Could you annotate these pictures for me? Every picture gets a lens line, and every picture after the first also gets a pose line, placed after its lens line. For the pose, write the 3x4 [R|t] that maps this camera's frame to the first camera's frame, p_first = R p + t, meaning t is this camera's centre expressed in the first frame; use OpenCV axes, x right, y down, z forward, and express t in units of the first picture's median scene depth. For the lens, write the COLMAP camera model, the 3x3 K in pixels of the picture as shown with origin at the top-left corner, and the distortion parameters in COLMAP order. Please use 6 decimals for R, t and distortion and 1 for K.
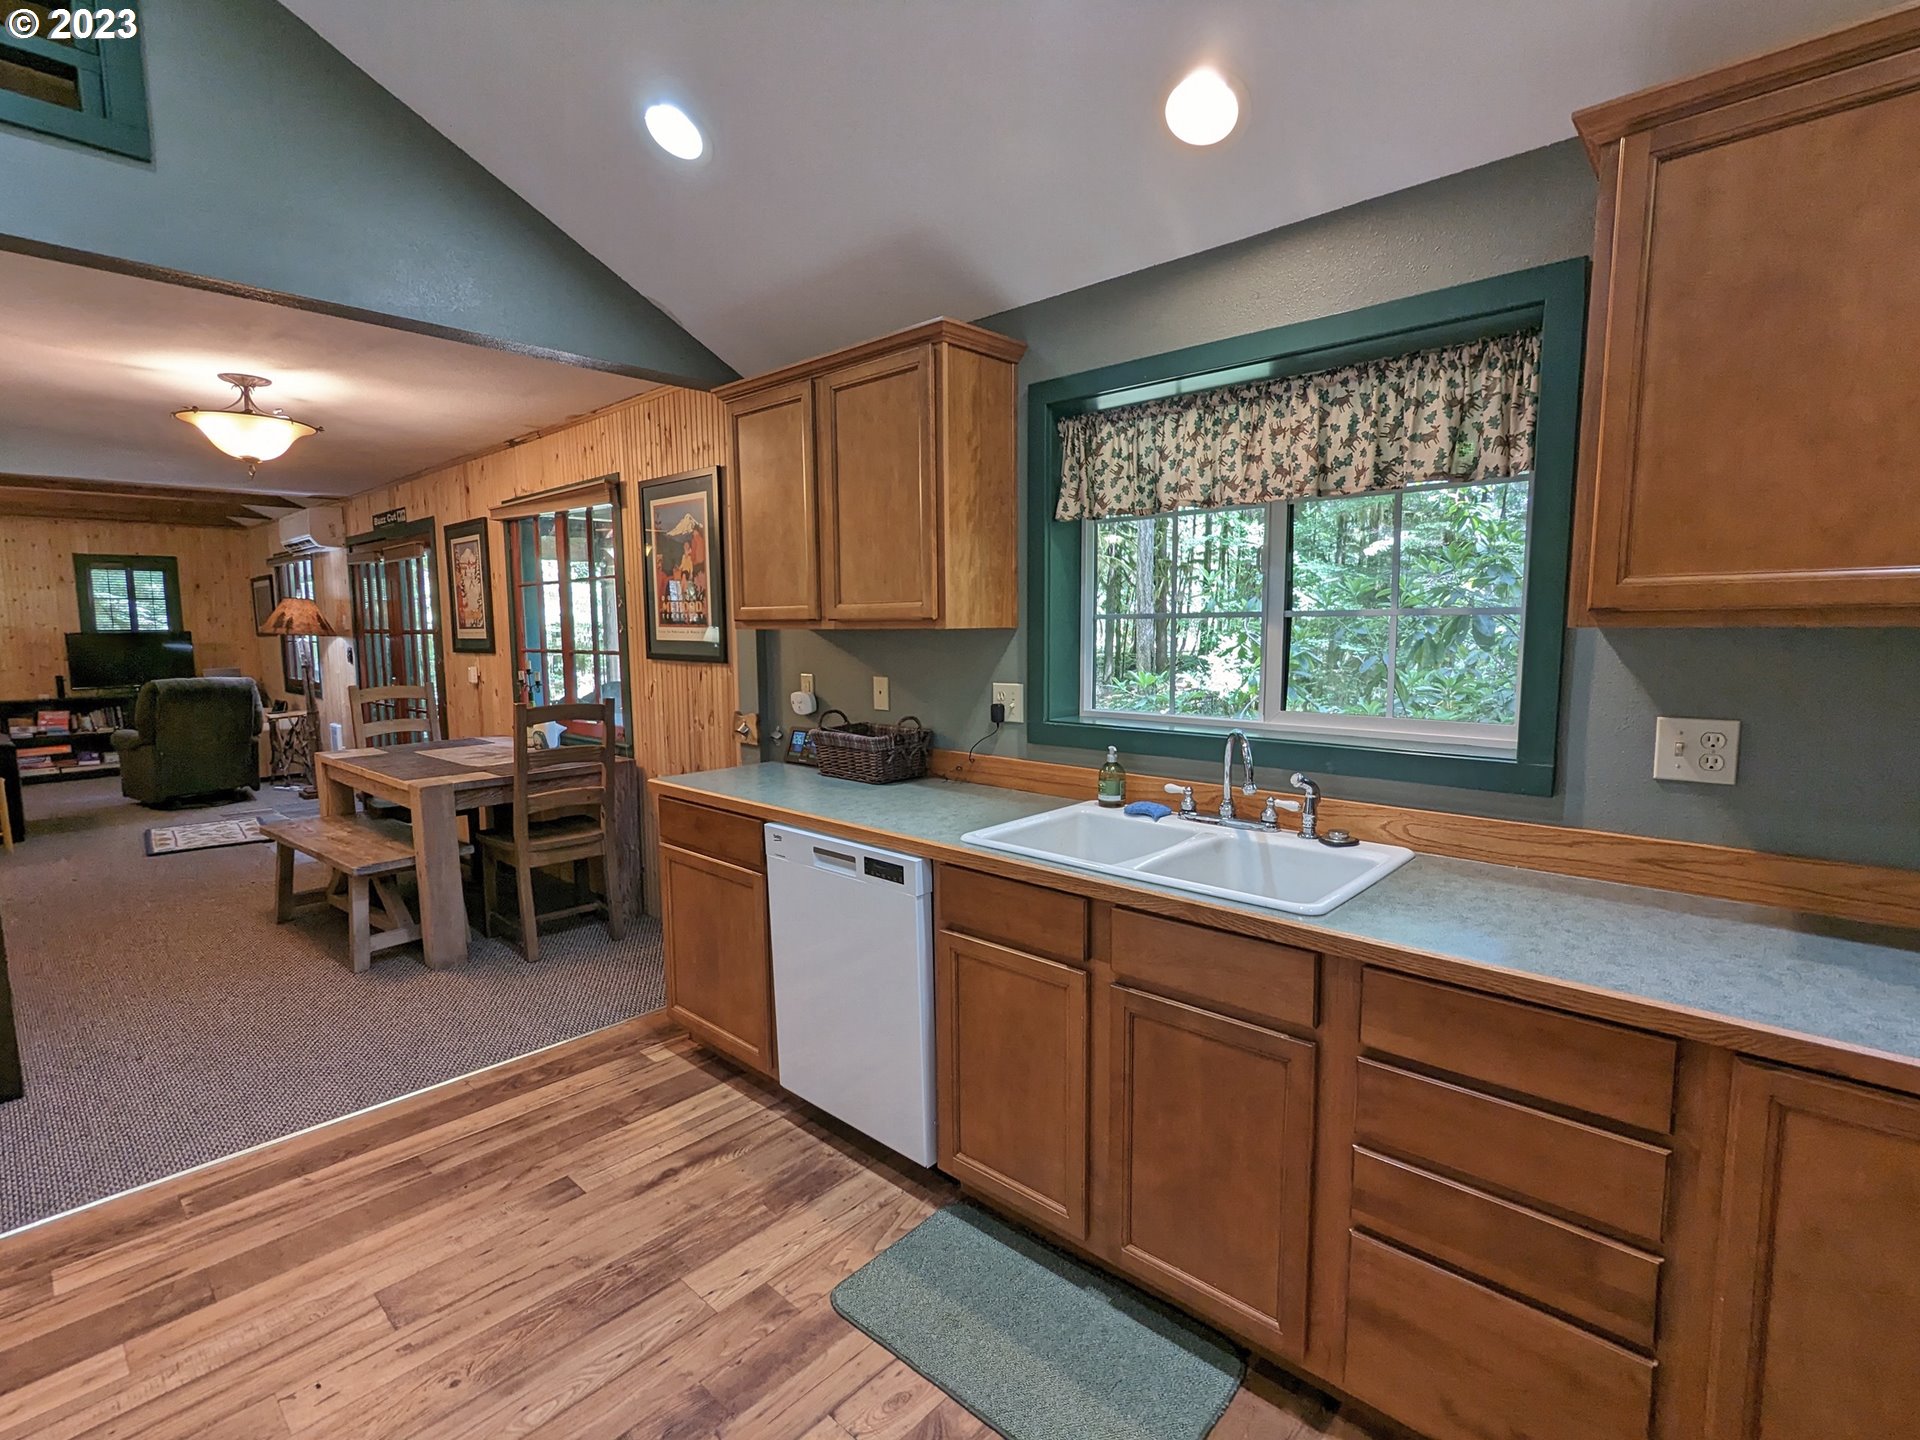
lens RADIAL K [[906.9, 0, 966.2], [0, 906.9, 724.9], [0, 0, 1]] dist [0.008168, -0.007216]
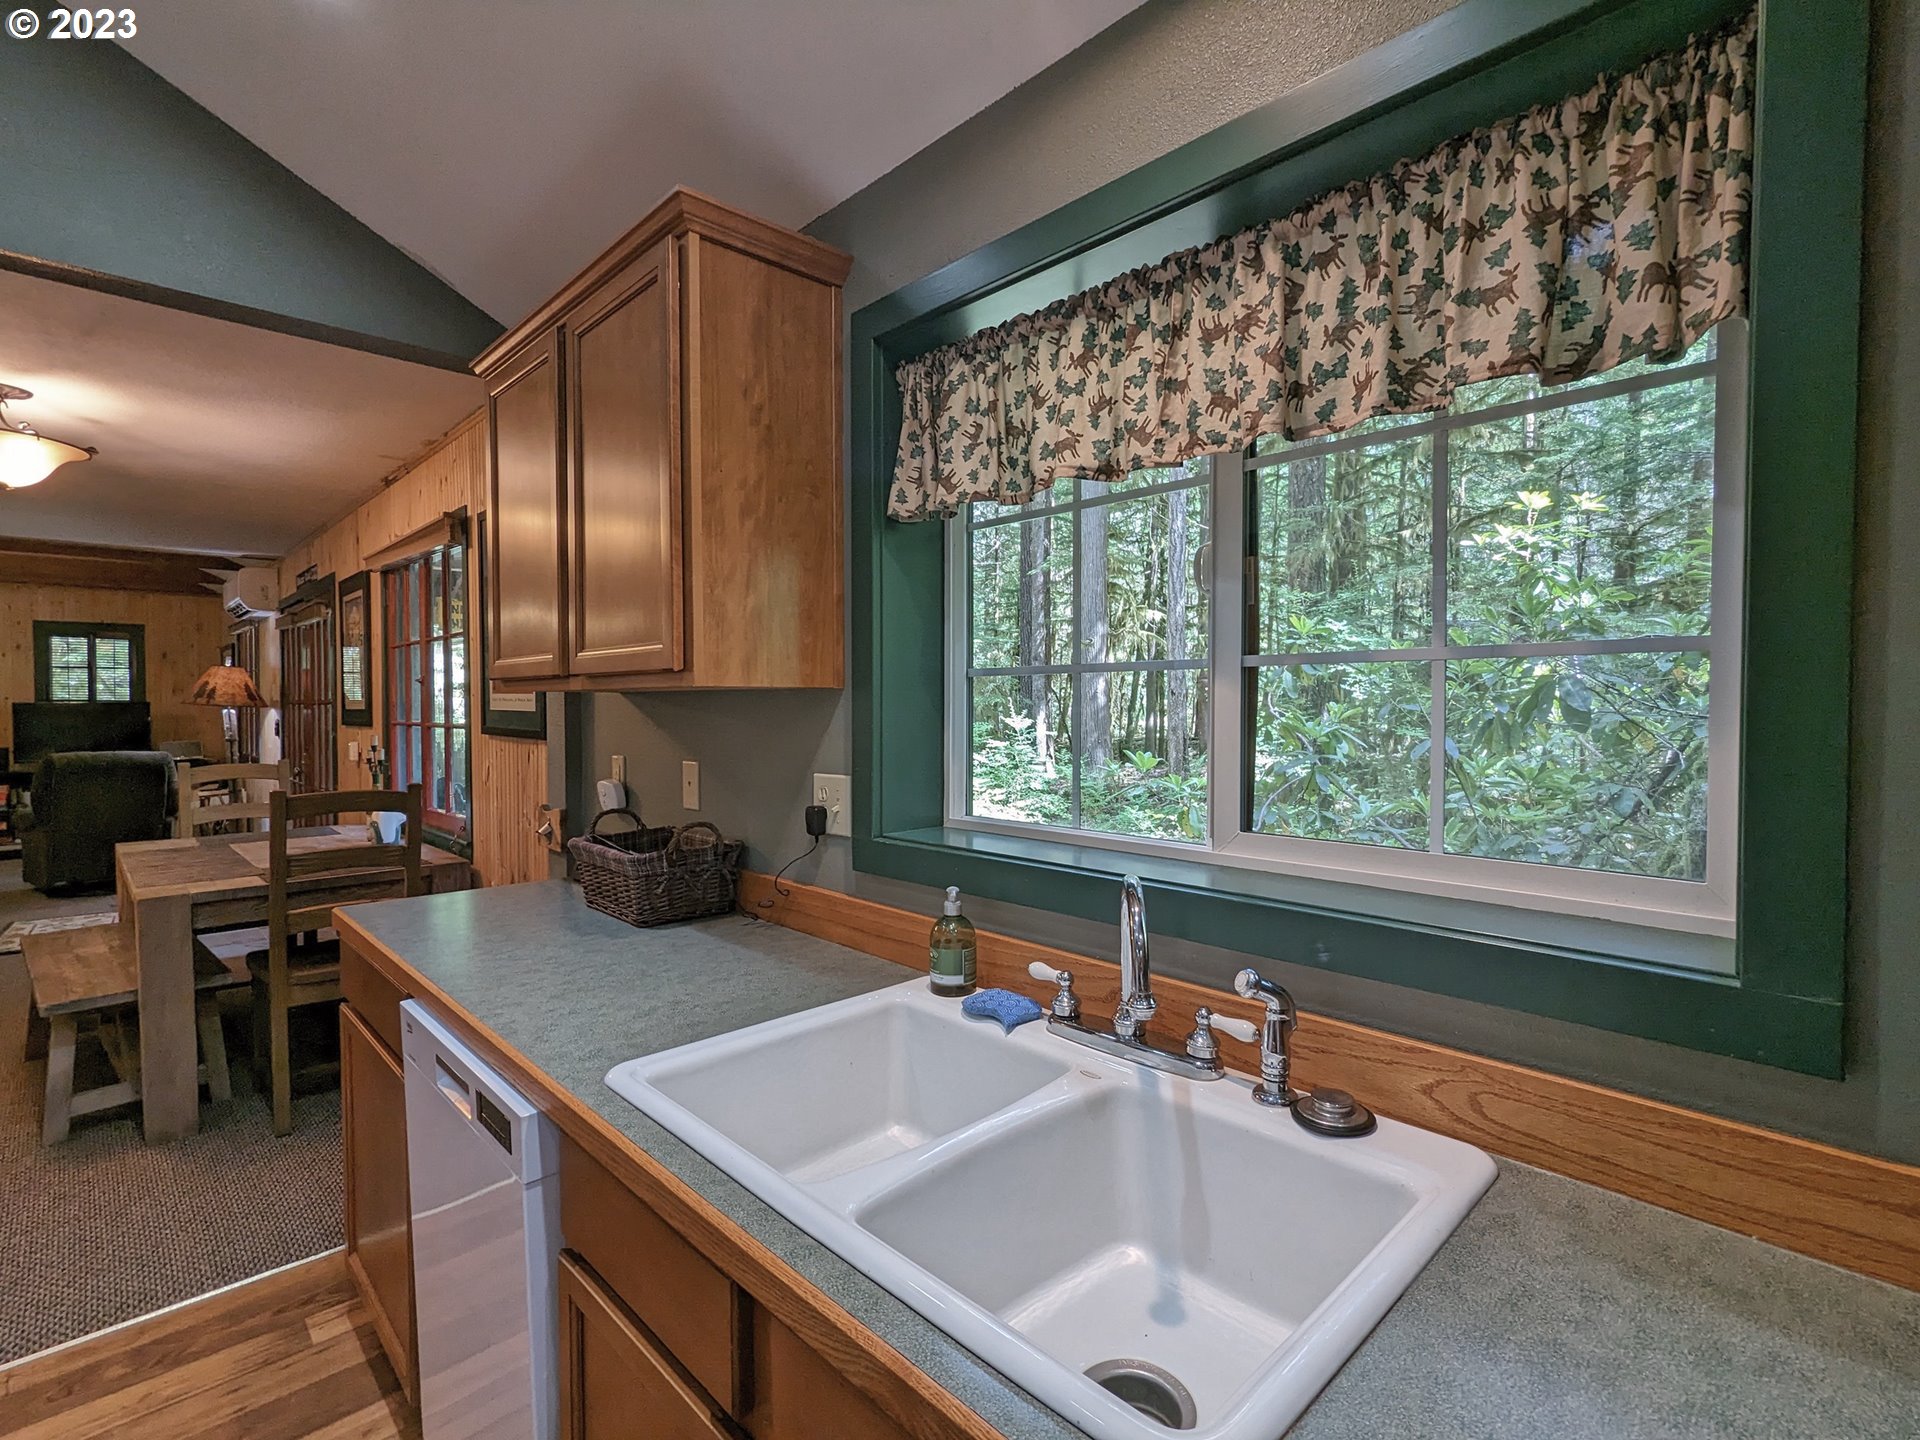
lens RADIAL K [[911.3, 0, 962.0], [0, 911.3, 724.3], [0, 0, 1]] dist [0.004383, 0.001560]
pose [[0.998072, 0.007698, -0.061582, 0.210341], [-0.013085, 0.996074, -0.087548, -0.030387], [0.060666, 0.088185, 0.994255, 0.425697]]
